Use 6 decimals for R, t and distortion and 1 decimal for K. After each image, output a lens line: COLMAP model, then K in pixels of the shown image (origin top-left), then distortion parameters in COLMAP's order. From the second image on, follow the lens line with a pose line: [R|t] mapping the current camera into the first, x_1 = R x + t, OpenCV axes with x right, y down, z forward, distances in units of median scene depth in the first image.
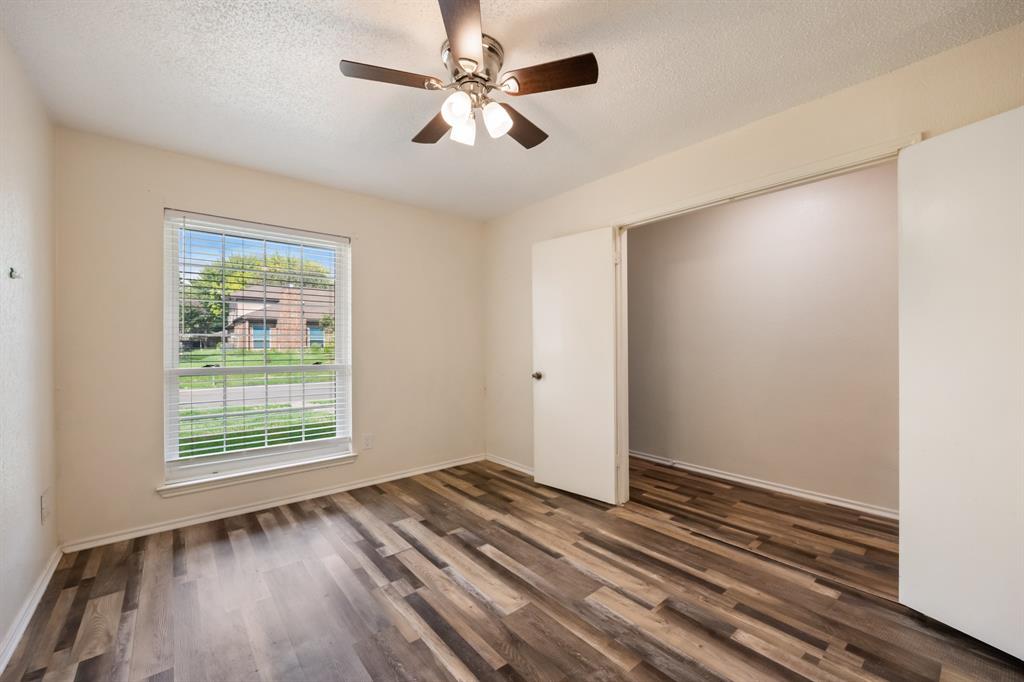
lens RADIAL K [[409.5, 0, 518.9], [0, 409.5, 341.8], [0, 0, 1]] dist [-0.010061, 0.000927]
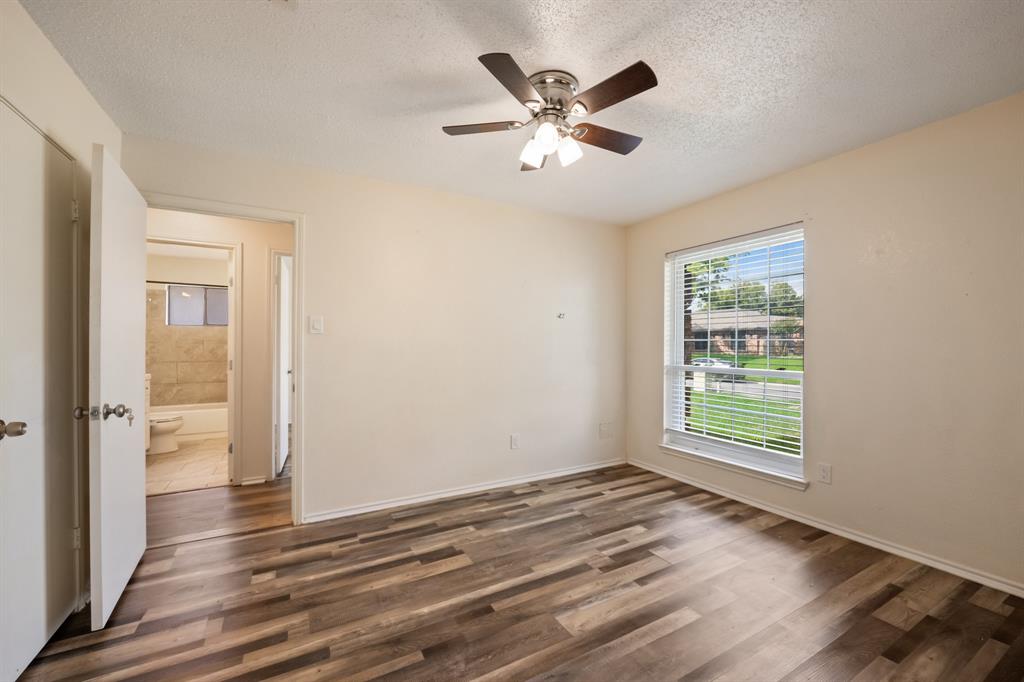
lens RADIAL K [[409.5, 0, 514.5], [0, 409.5, 344.8], [0, 0, 1]] dist [-0.010061, 0.000927]
pose [[-0.184269, 0.003402, -0.982870, 0.791249], [-0.000771, 0.999993, 0.003605, -0.008794], [0.982876, 0.001422, -0.184265, 0.874797]]
